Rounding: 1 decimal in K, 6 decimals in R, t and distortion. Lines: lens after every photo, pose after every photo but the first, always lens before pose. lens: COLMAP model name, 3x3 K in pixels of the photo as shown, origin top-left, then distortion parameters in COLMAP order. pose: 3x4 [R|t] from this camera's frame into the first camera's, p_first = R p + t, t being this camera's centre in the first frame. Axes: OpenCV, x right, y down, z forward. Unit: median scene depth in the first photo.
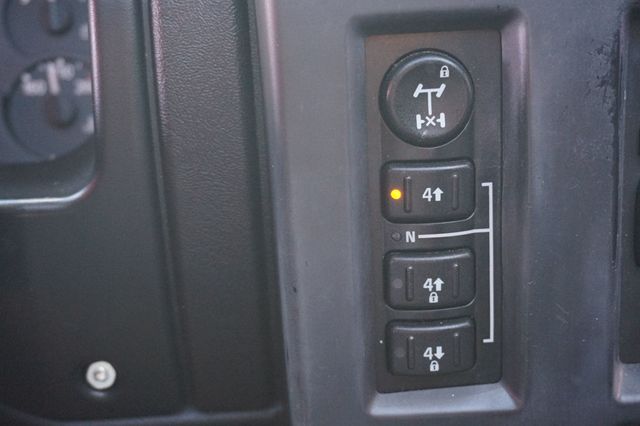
lens RADIAL K [[823.8, 0, 320.6], [0, 823.8, 212.5], [0, 0, 1]] dist [-0.012827, 0.000000]
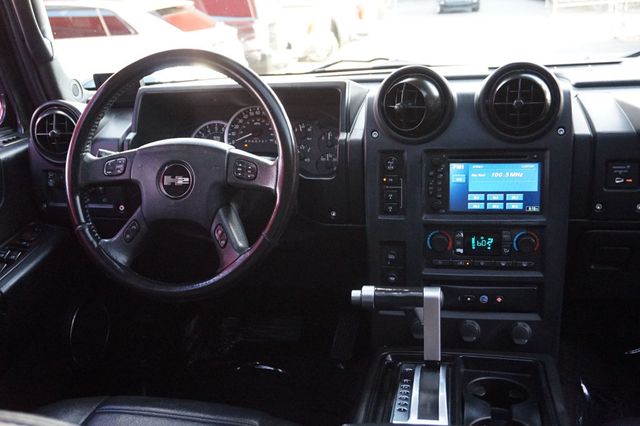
lens RADIAL K [[598.2, 0, 320.7], [0, 598.2, 213.9], [0, 0, 1]] dist [0.006835, 0.000000]
pose [[0.956668, 0.068297, -0.283059, 0.849038], [-0.088037, 0.994451, -0.057598, 0.489505], [0.277555, 0.080022, 0.957371, -3.086101]]
